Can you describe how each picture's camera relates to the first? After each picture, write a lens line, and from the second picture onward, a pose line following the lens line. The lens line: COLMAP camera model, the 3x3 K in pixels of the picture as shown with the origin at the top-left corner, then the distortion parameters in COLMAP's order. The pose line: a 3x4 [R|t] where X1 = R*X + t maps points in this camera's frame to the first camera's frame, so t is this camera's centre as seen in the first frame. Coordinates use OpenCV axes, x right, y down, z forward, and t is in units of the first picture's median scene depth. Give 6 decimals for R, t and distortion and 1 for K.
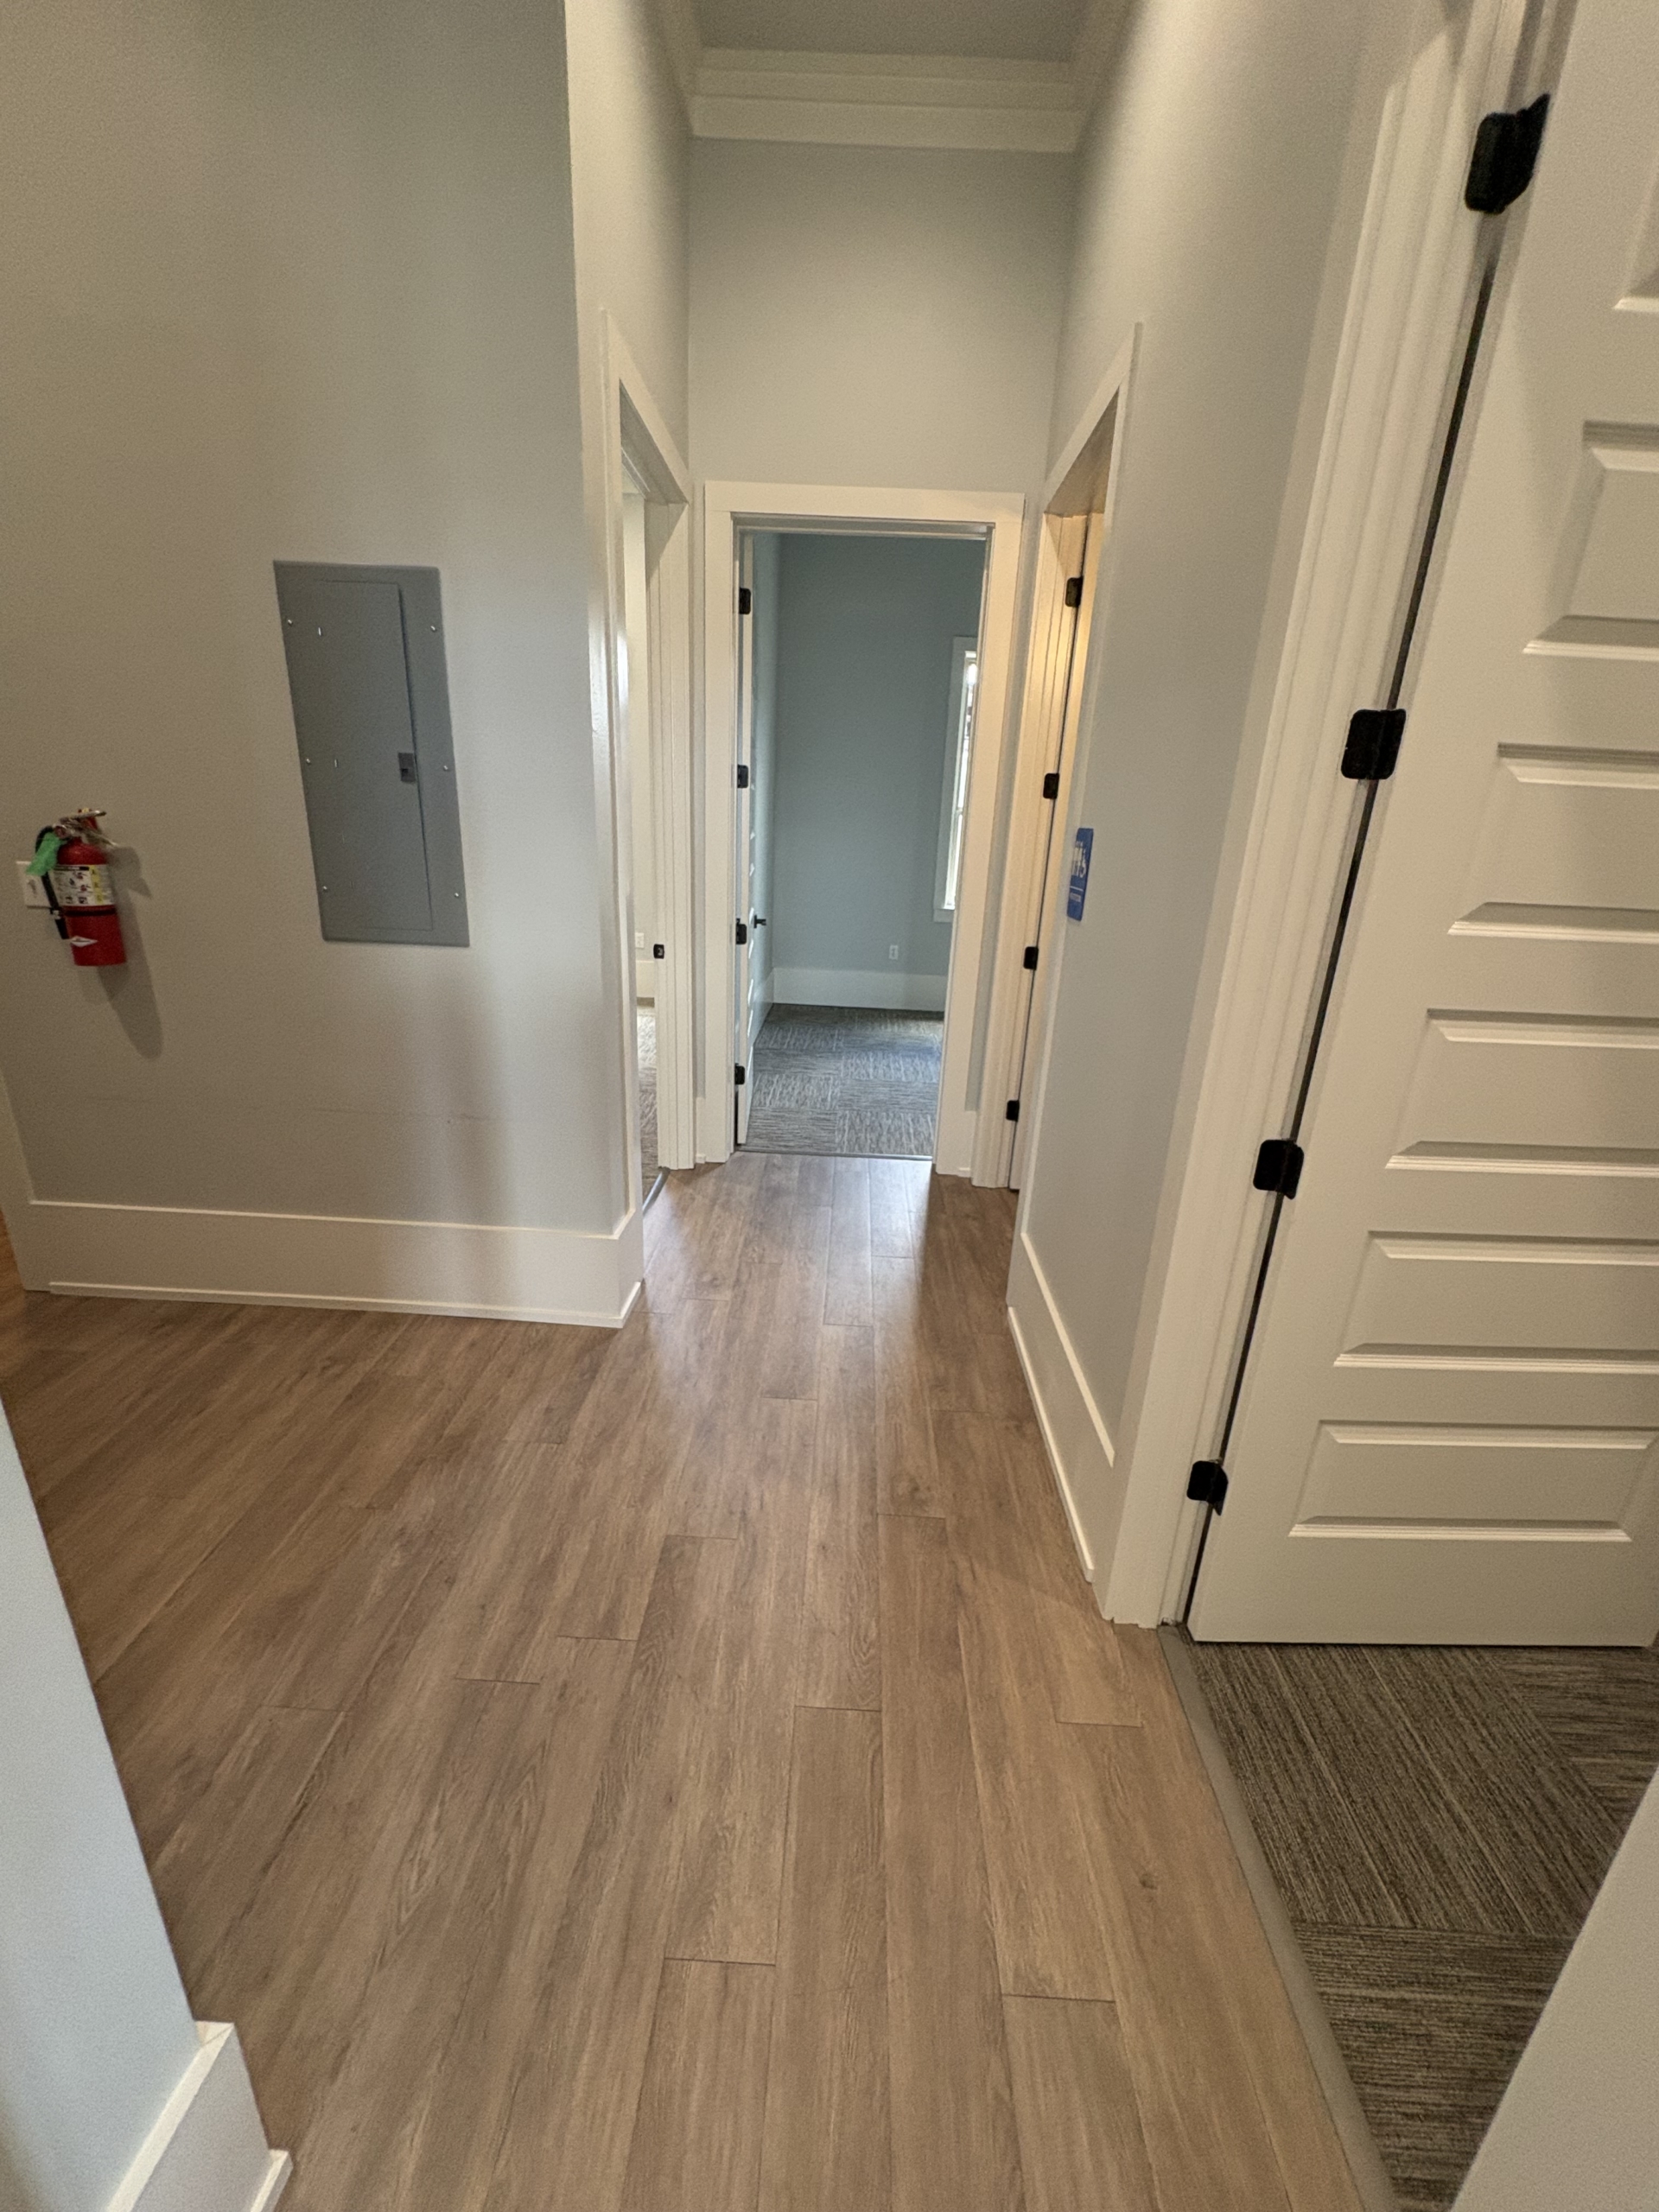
lens RADIAL K [[882.4, 0, 833.0], [0, 882.4, 1106.3], [0, 0, 1]] dist [-0.000724, 0.000287]
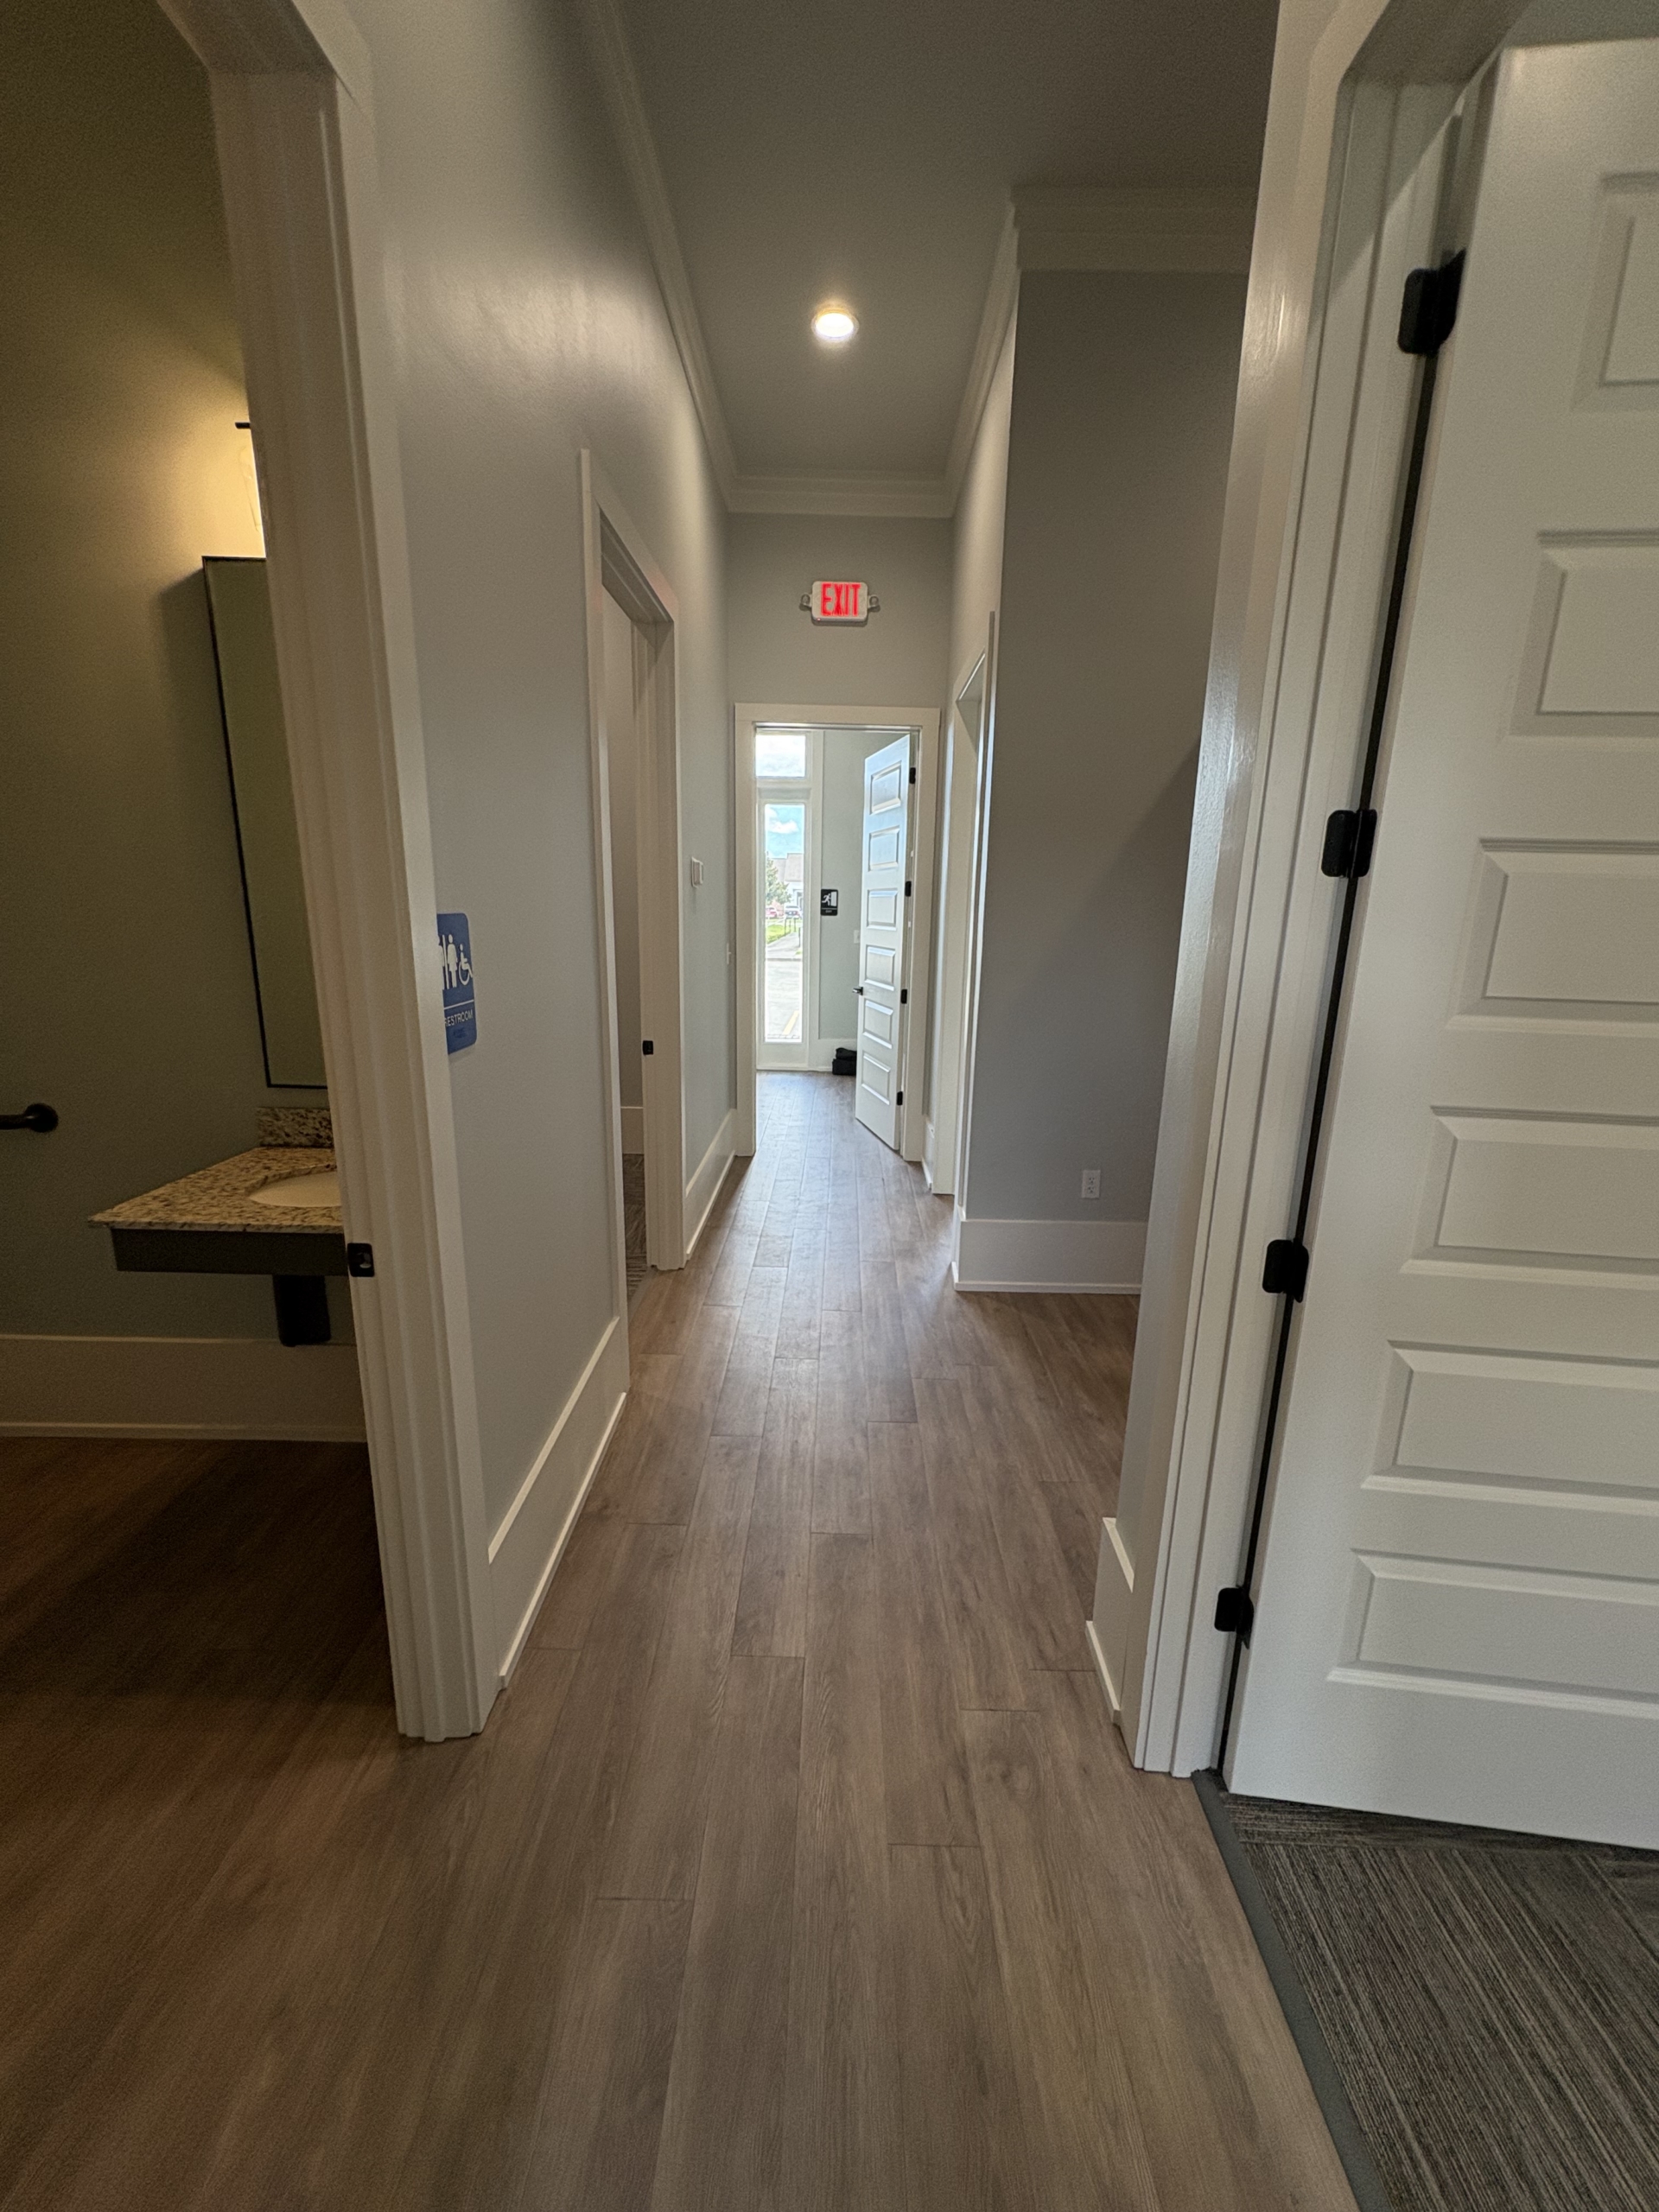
lens RADIAL K [[881.3, 0, 838.3], [0, 881.3, 1110.3], [0, 0, 1]] dist [0.000005, 0.000048]
pose [[-0.997498, -0.058499, -0.039687, 0.020296], [-0.070633, 0.847636, 0.525856, -0.684185], [0.002878, 0.527344, -0.849647, 2.011329]]
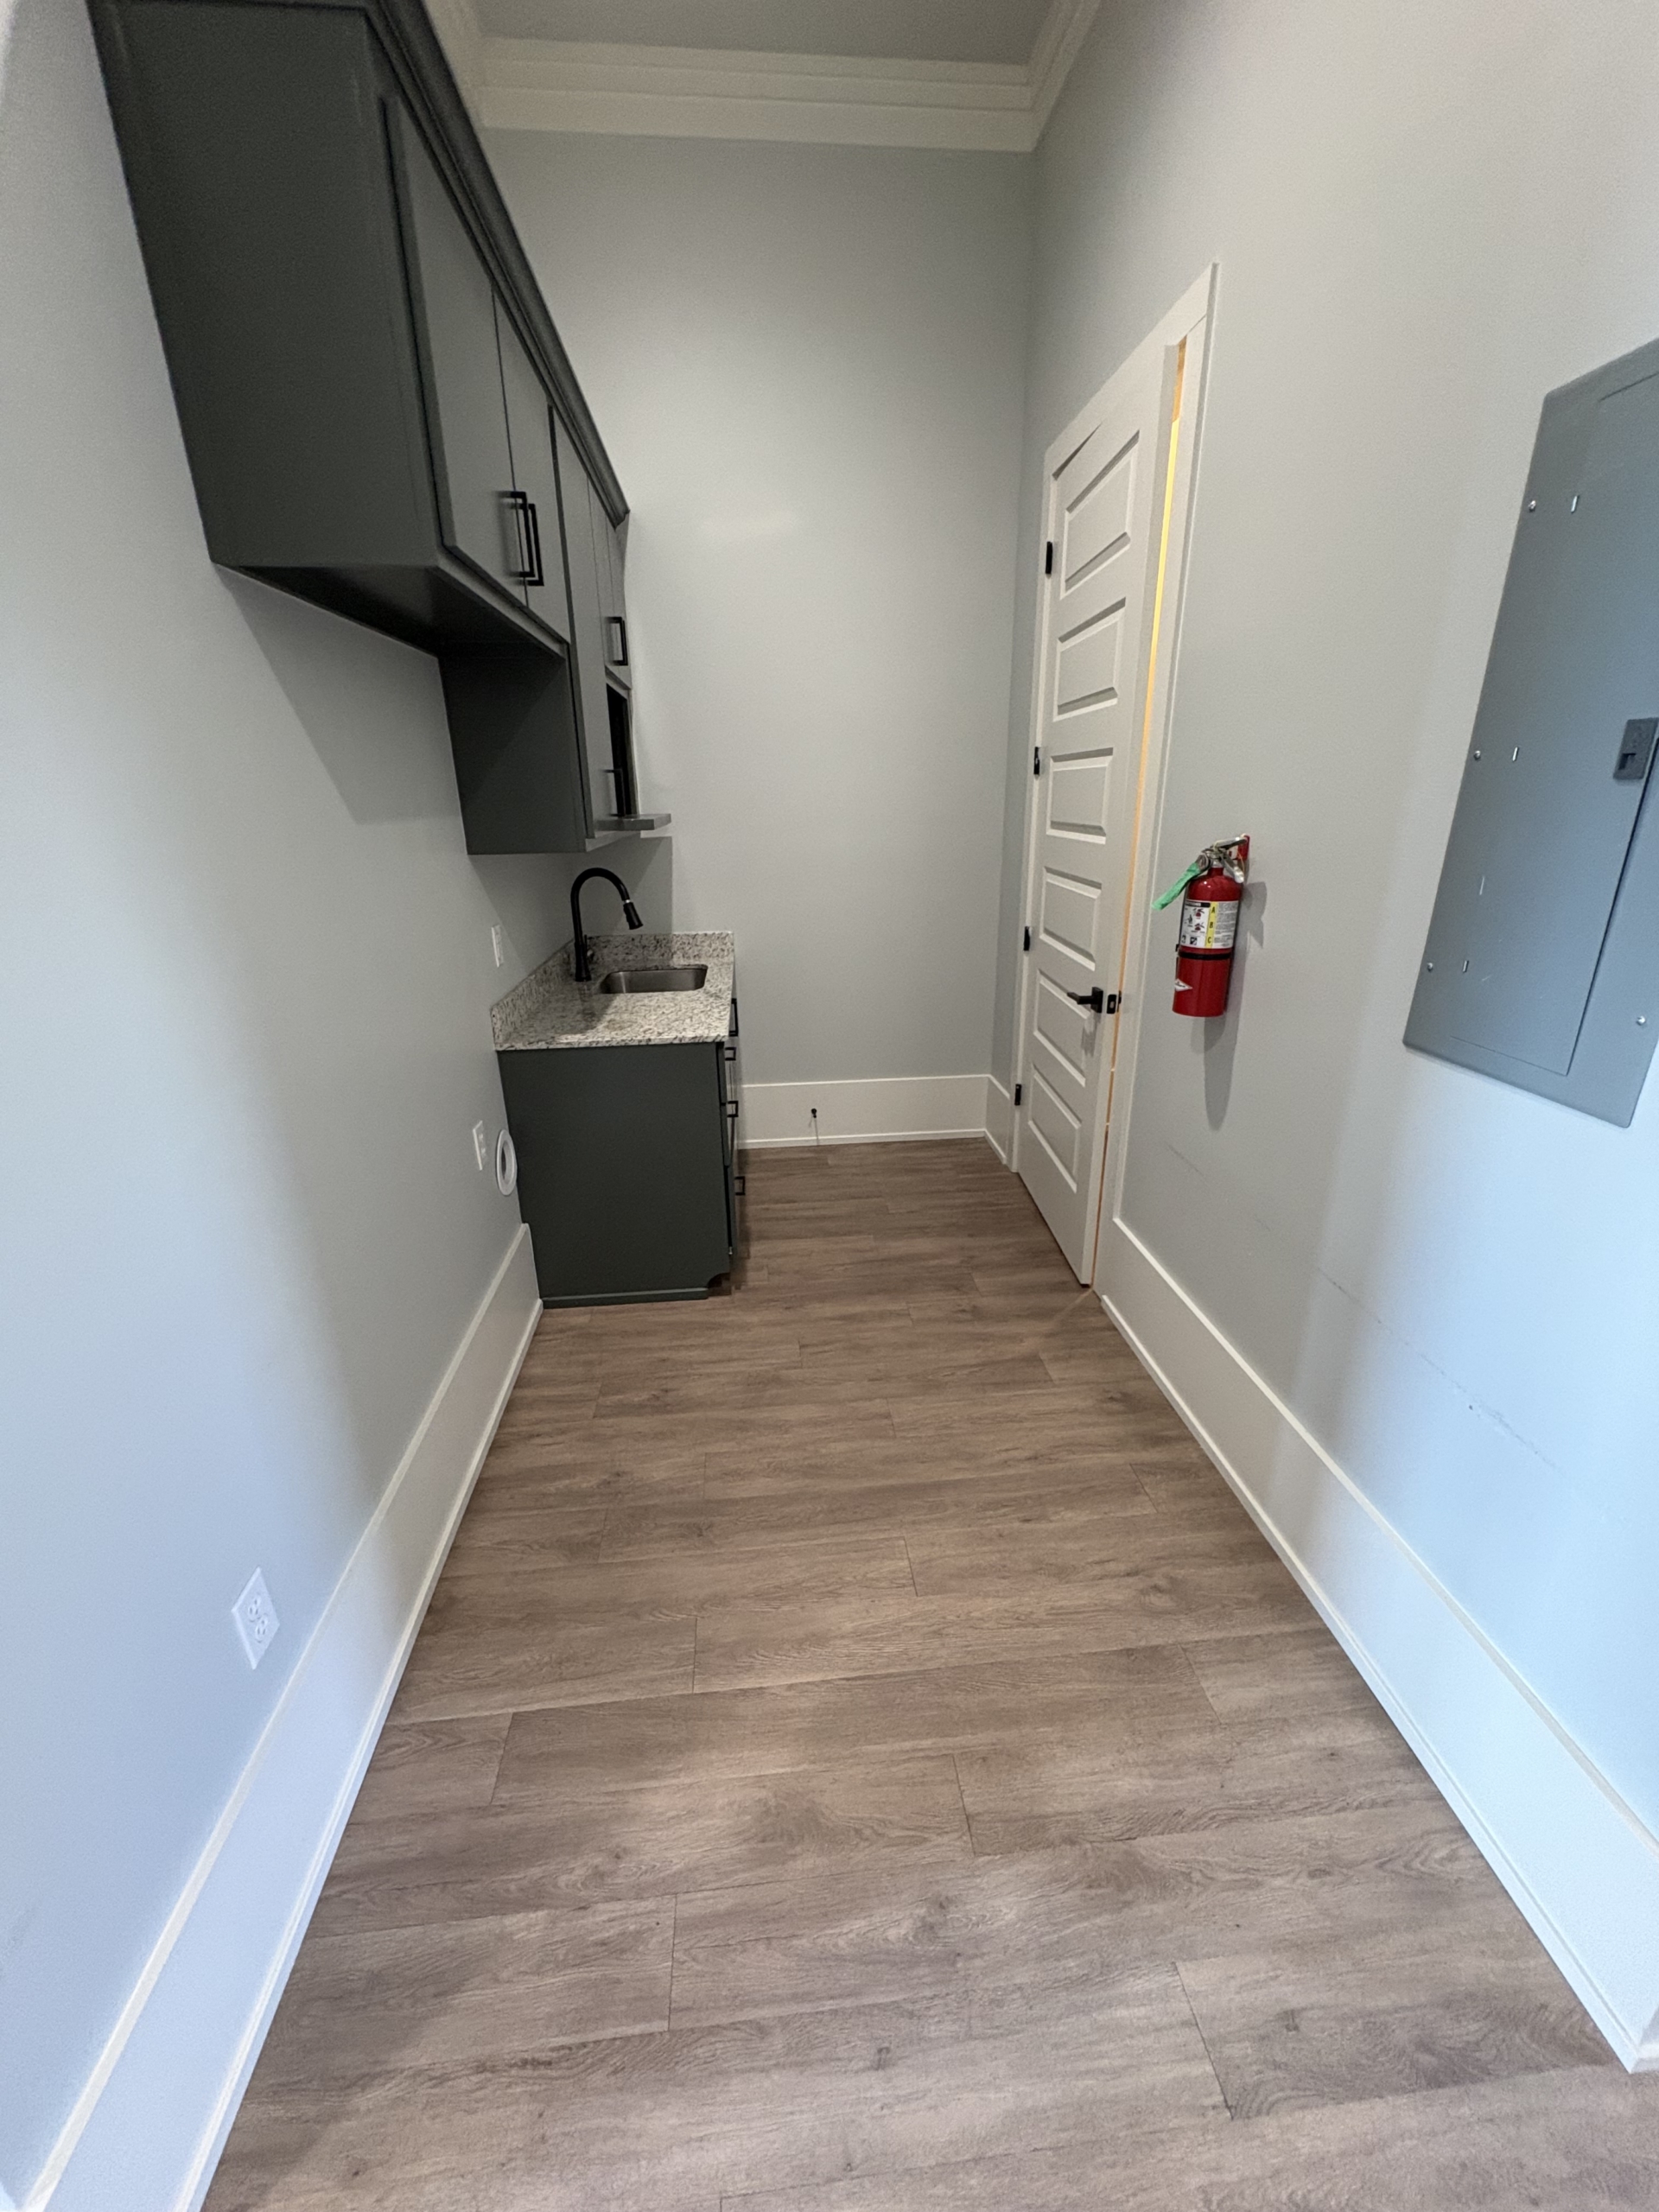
lens RADIAL K [[882.4, 0, 833.0], [0, 882.4, 1106.3], [0, 0, 1]] dist [-0.000724, 0.000287]
pose [[0.126995, 0.291102, -0.948226, -0.035564], [-0.297378, 0.923165, 0.243581, -0.231207], [0.946276, 0.251048, 0.203805, 0.648070]]
